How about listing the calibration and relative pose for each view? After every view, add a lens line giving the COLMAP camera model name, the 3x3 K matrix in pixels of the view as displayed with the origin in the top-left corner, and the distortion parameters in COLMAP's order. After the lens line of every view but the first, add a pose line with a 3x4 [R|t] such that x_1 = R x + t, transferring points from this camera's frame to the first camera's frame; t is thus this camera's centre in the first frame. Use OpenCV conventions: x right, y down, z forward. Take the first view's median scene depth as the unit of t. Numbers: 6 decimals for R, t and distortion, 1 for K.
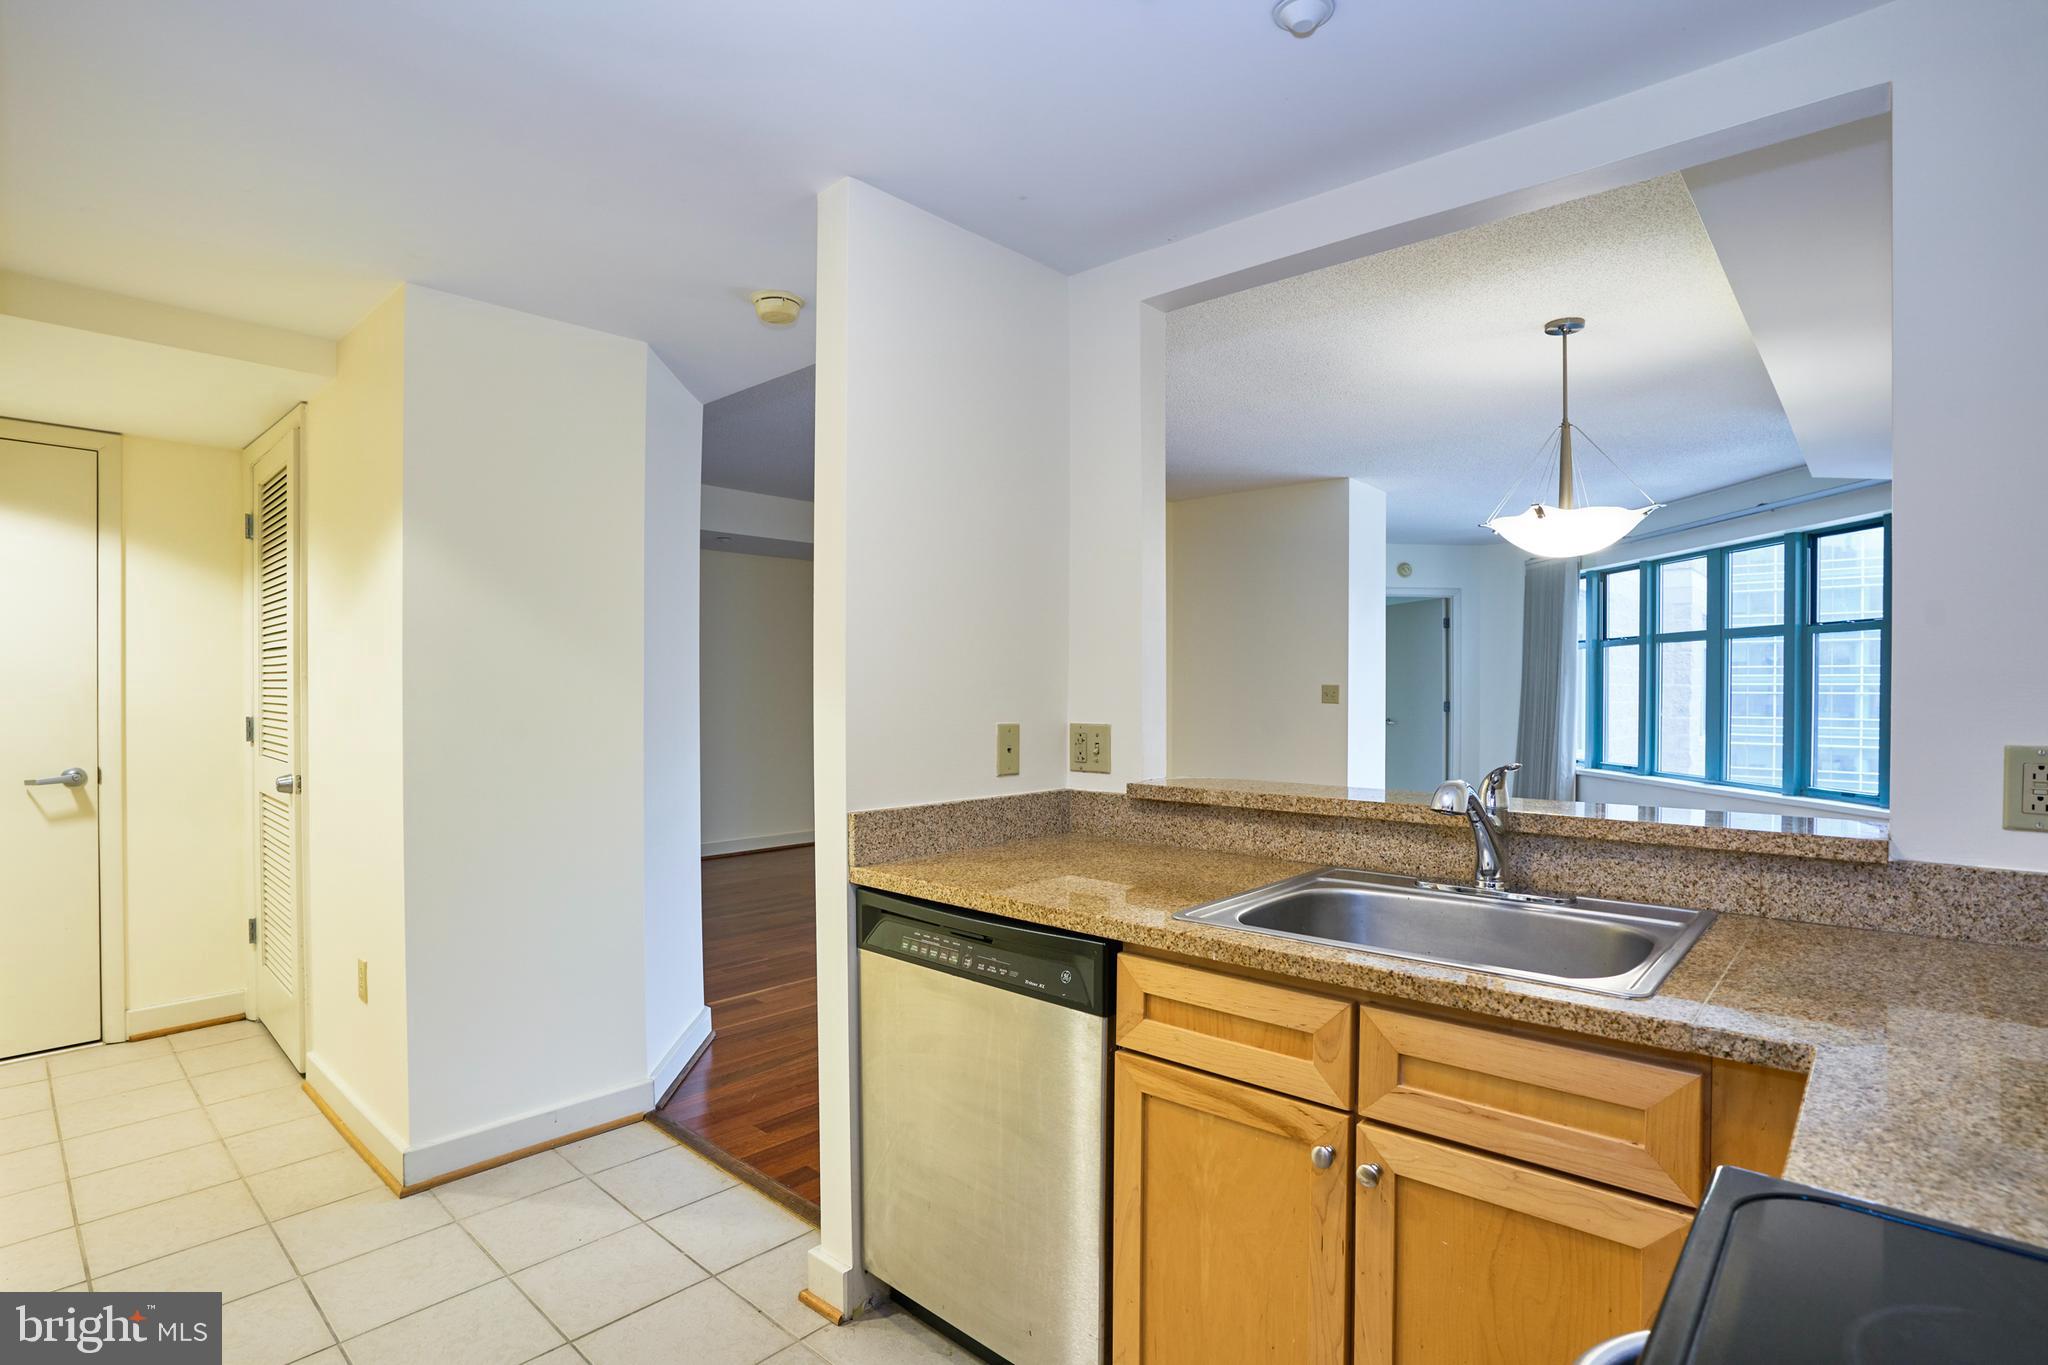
lens RADIAL K [[1003.0, 0, 1012.1], [0, 1003.0, 683.6], [0, 0, 1]] dist [0.002907, -0.001997]
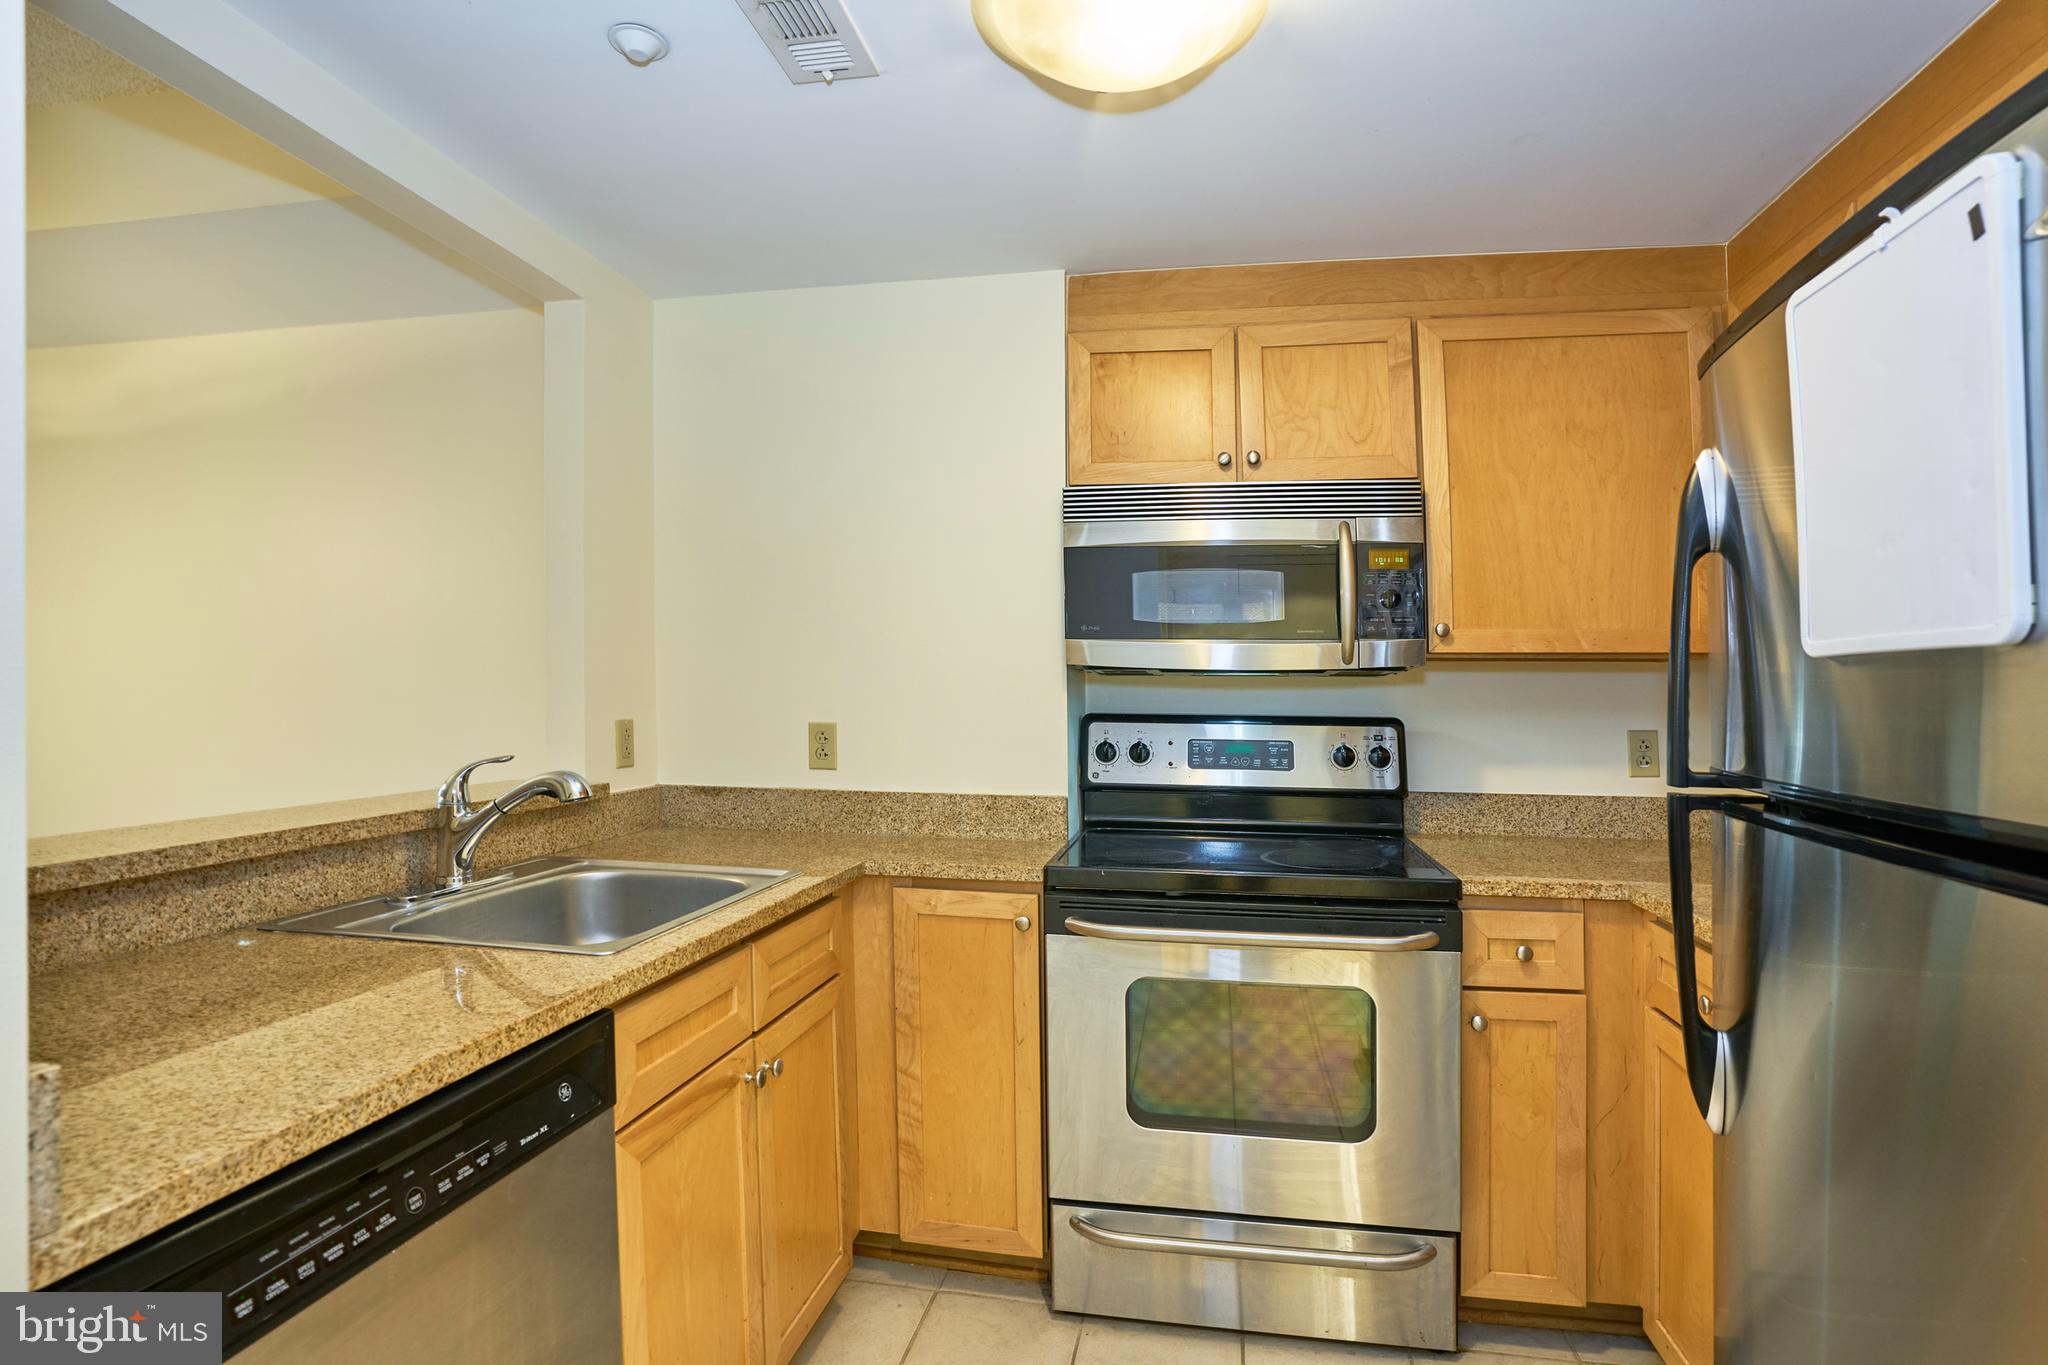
lens RADIAL K [[1004.5, 0, 1021.1], [0, 1004.5, 697.2], [0, 0, 1]] dist [0.001639, 0.000040]
pose [[-0.515965, -0.008092, 0.856571, -0.671082], [-0.015624, 0.999878, 0.000034, 0.007720], [-0.856467, -0.013365, -0.516028, 1.021564]]
